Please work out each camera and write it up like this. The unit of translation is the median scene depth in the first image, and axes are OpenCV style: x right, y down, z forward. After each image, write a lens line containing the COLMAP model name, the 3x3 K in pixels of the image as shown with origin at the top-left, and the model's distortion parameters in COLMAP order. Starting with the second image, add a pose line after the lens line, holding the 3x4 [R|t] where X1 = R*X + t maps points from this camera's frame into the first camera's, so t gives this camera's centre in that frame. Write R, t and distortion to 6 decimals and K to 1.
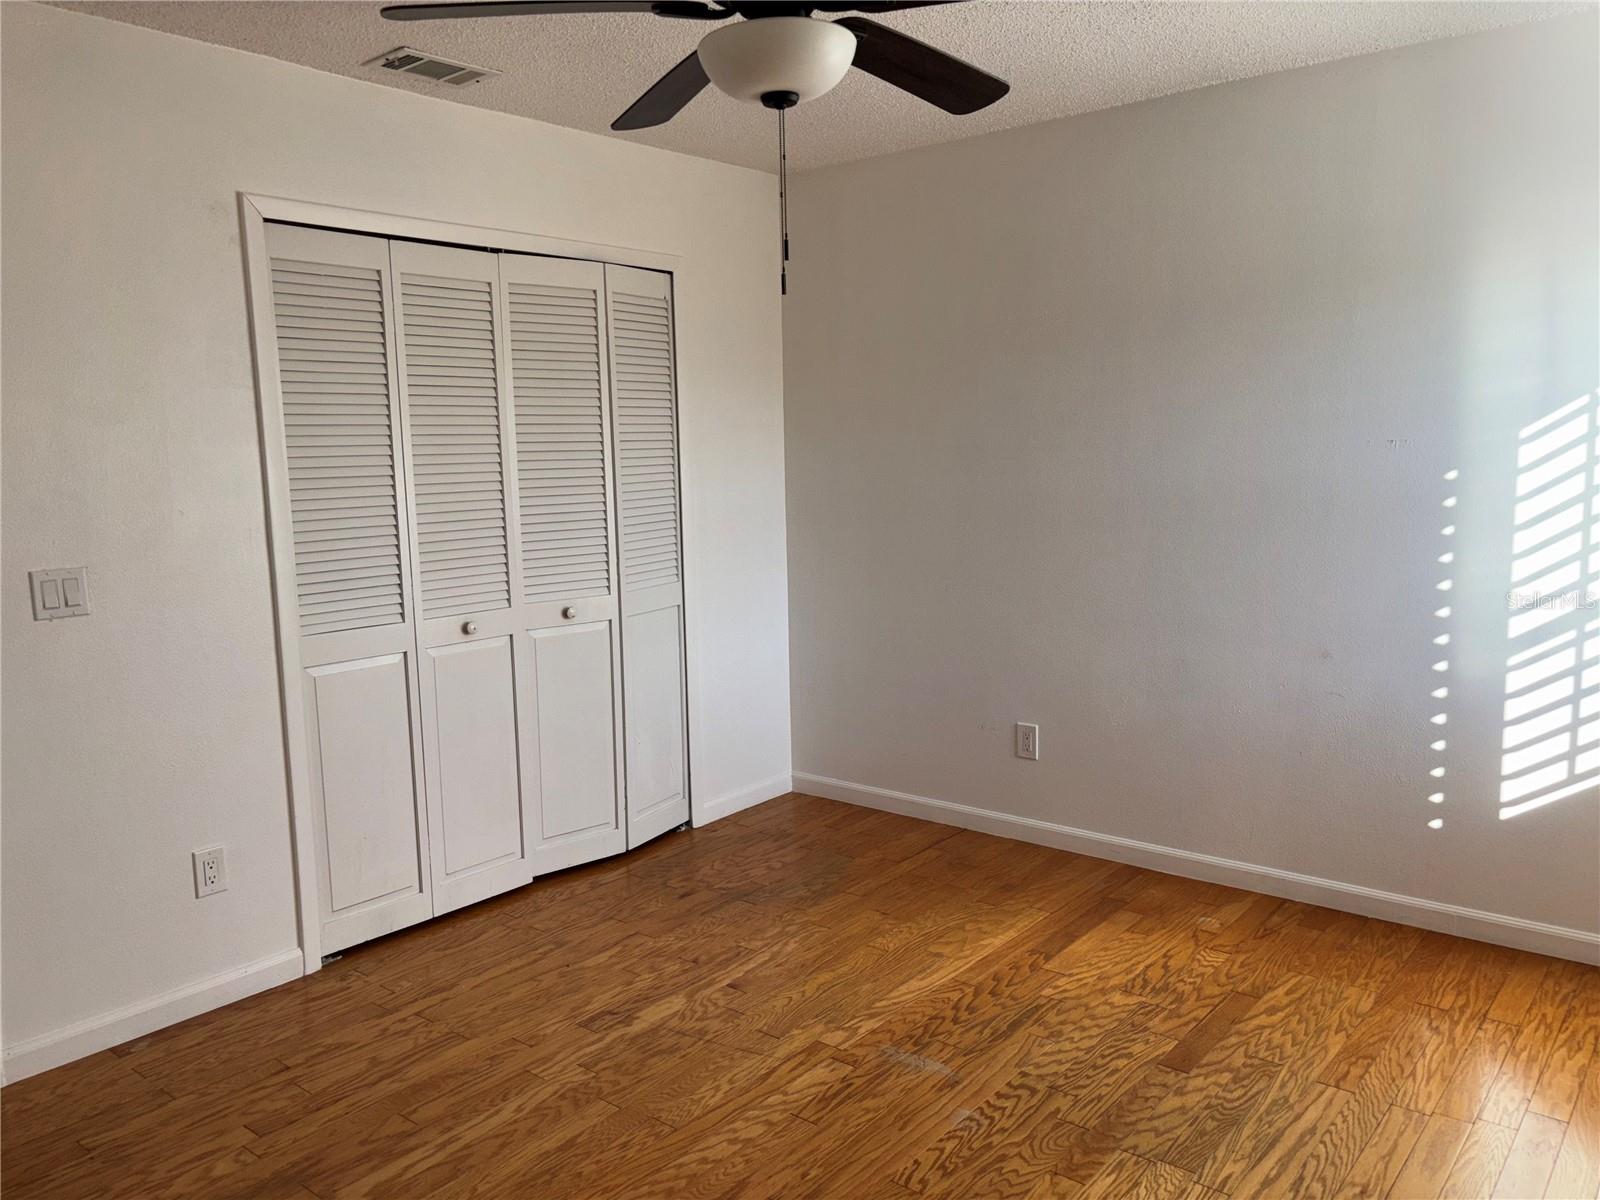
lens RADIAL K [[1207.9, 0, 796.2], [0, 1207.9, 603.8], [0, 0, 1]] dist [0.069448, -0.039920]
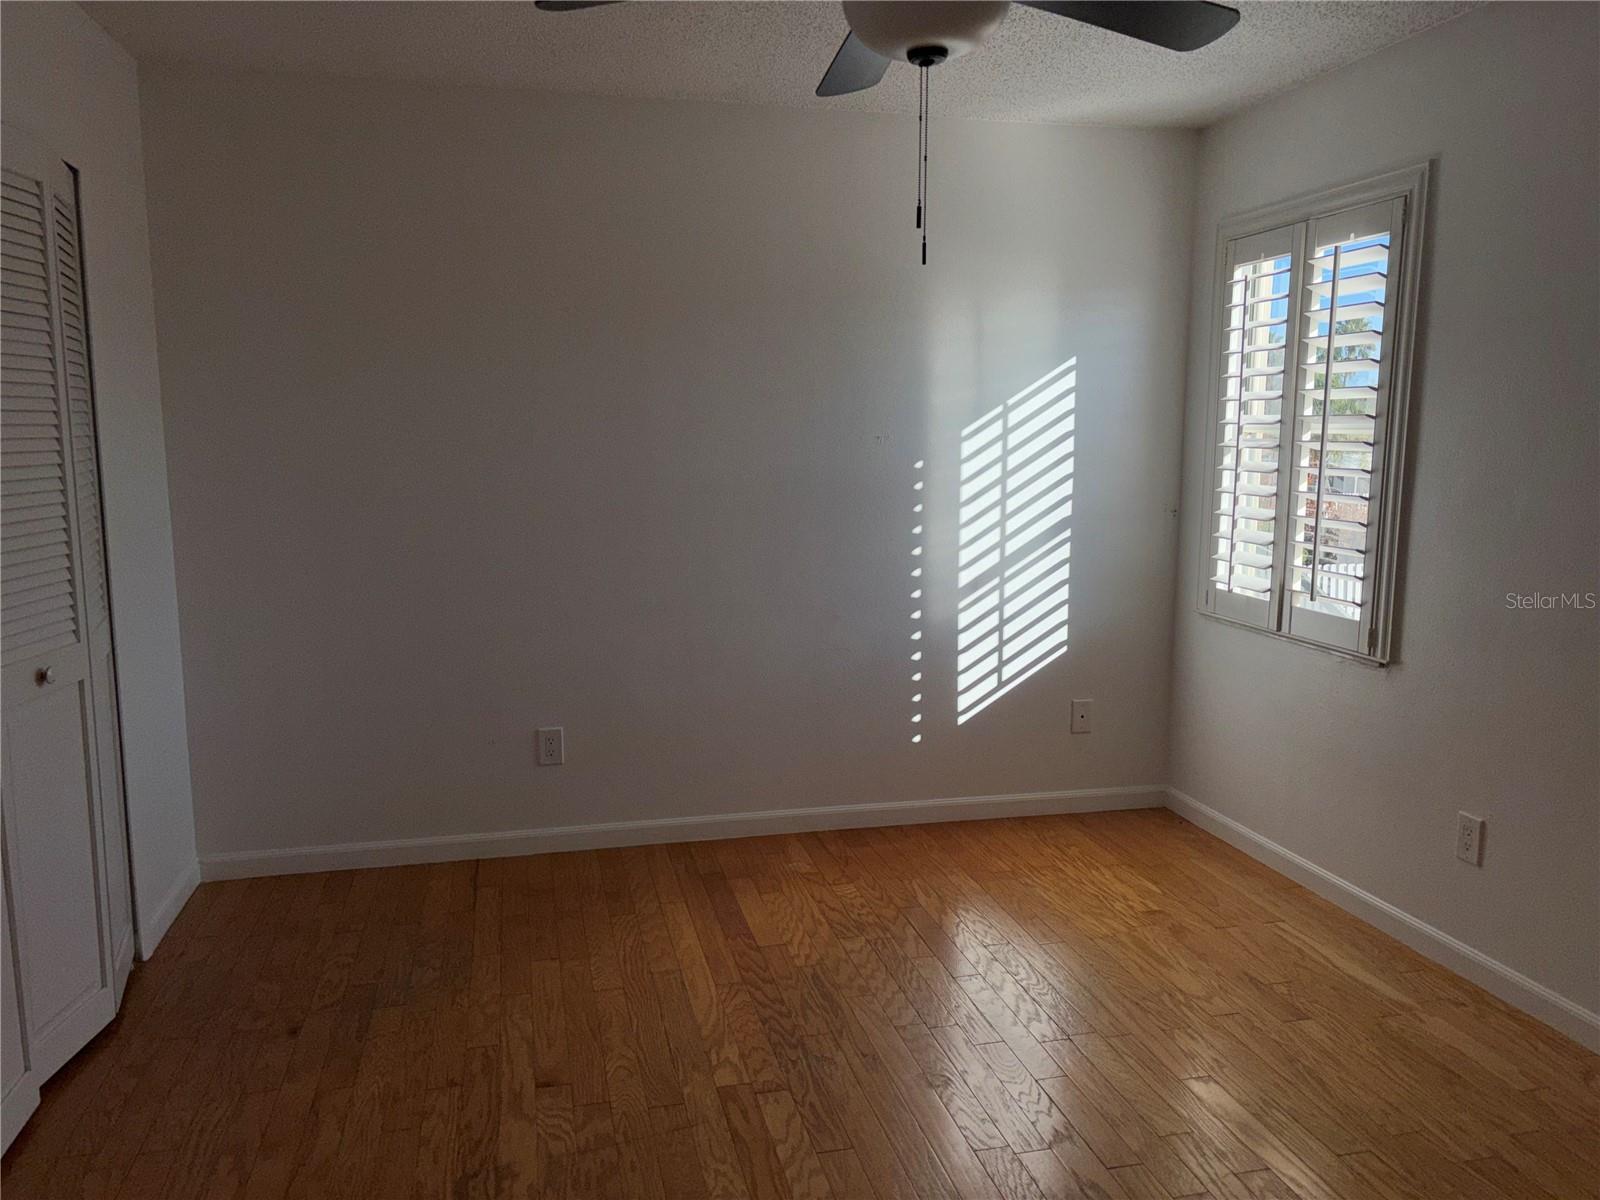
lens RADIAL K [[1207.9, 0, 795.8], [0, 1207.9, 592.4], [0, 0, 1]] dist [0.069448, -0.039920]
pose [[0.614905, -0.083609, 0.784157, -0.541770], [0.091626, 0.995204, 0.034262, -0.027190], [-0.783261, 0.050781, 0.619616, 0.326495]]
